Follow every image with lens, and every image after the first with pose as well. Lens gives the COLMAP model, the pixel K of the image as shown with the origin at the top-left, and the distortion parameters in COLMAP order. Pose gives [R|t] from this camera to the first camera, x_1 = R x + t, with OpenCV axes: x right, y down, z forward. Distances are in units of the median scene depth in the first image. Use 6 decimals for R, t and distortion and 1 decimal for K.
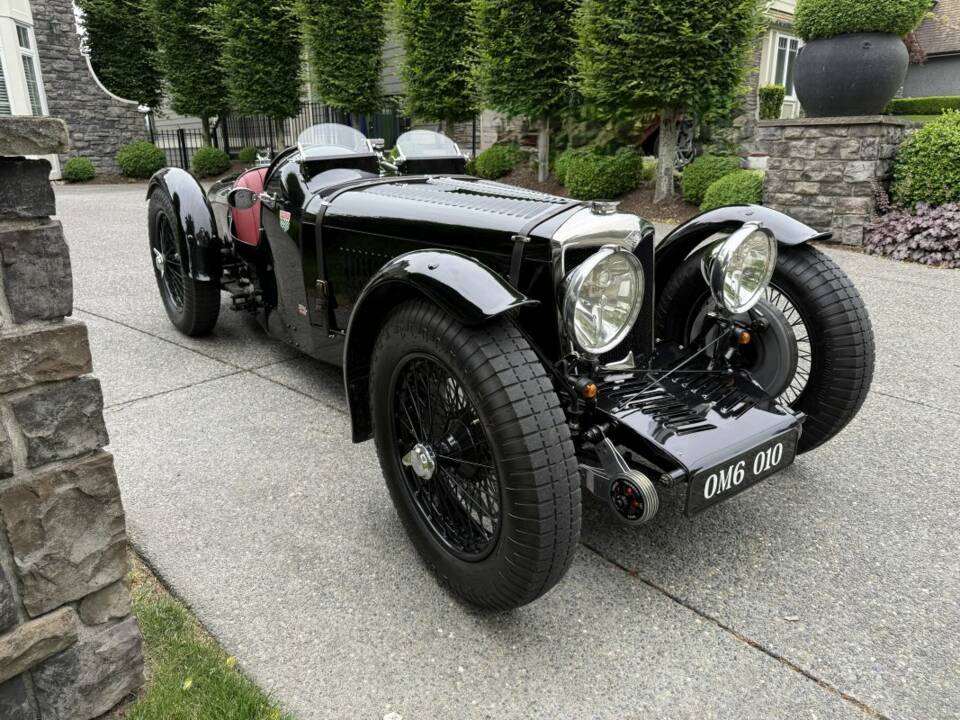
lens RADIAL K [[667.8, 0, 481.8], [0, 667.8, 353.6], [0, 0, 1]] dist [0.042305, -0.055867]
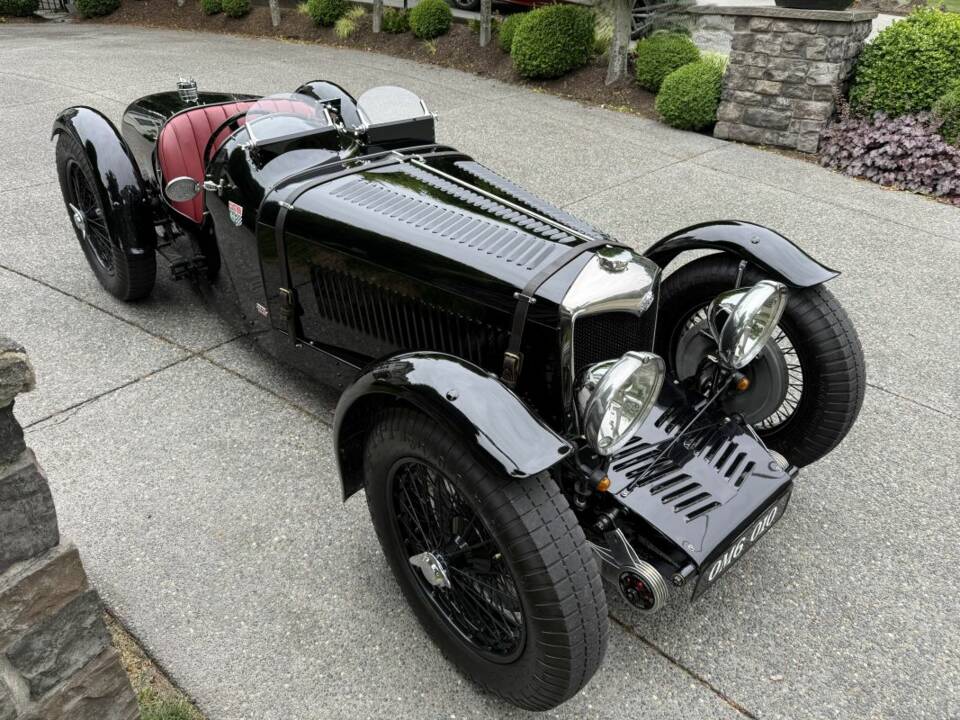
lens RADIAL K [[672.1, 0, 480.0], [0, 672.1, 360.0], [0, 0, 1]] dist [0.019705, -0.026532]
pose [[0.994571, -0.017779, 0.102534, -0.068901], [-0.006000, 0.973861, 0.227064, -0.209039], [-0.103891, -0.226446, 0.968467, 0.071074]]
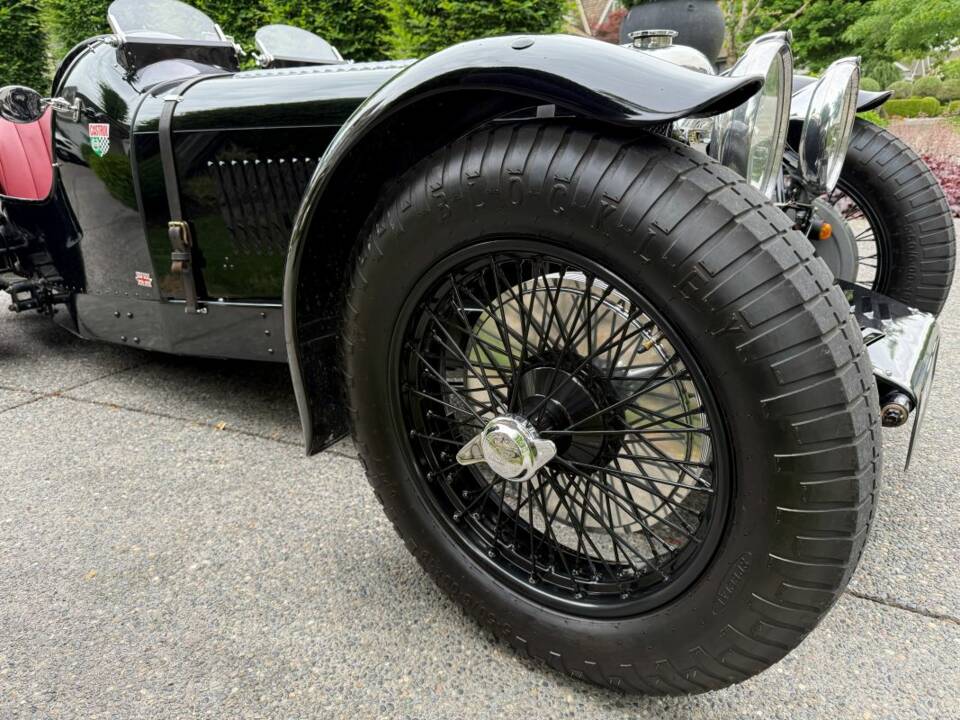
lens RADIAL K [[687.3, 0, 488.1], [0, 687.3, 364.0], [0, 0, 1]] dist [-0.025448, 0.008460]
pose [[0.953228, -0.123902, 0.275689, -0.144965], [0.127443, 0.991833, 0.005107, 0.053164], [-0.274070, 0.030266, 0.961233, 0.287609]]
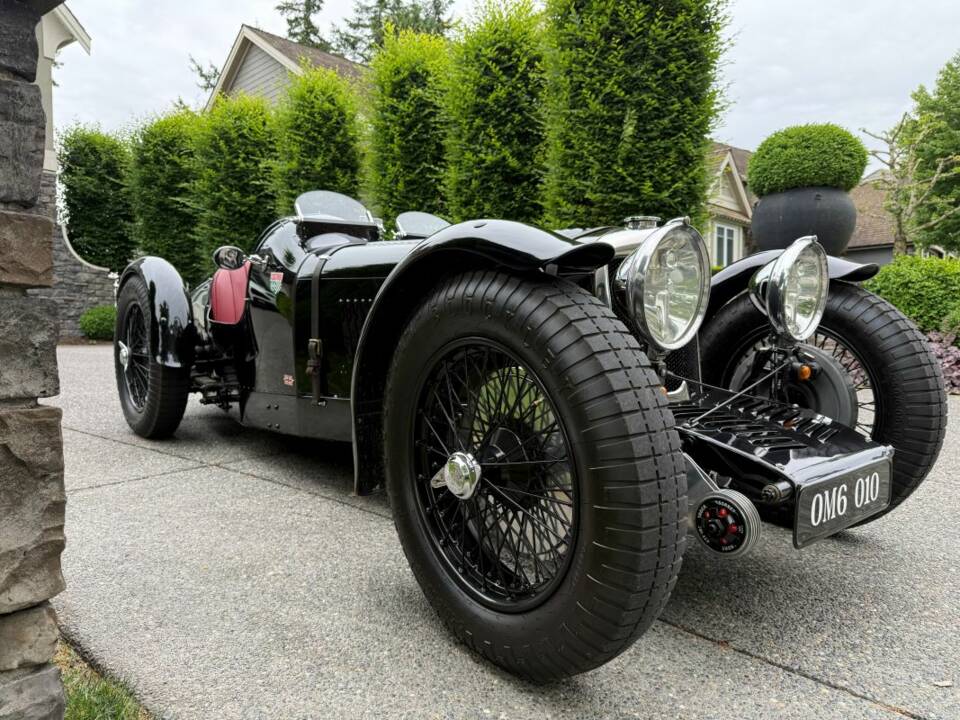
lens RADIAL K [[673.9, 0, 482.5], [0, 673.9, 361.5], [0, 0, 1]] dist [0.003502, -0.007320]
pose [[0.998159, 0.002727, 0.060584, -0.065791], [0.012456, 0.968473, -0.248805, 0.135005], [-0.059352, 0.249102, 0.966657, 0.121147]]
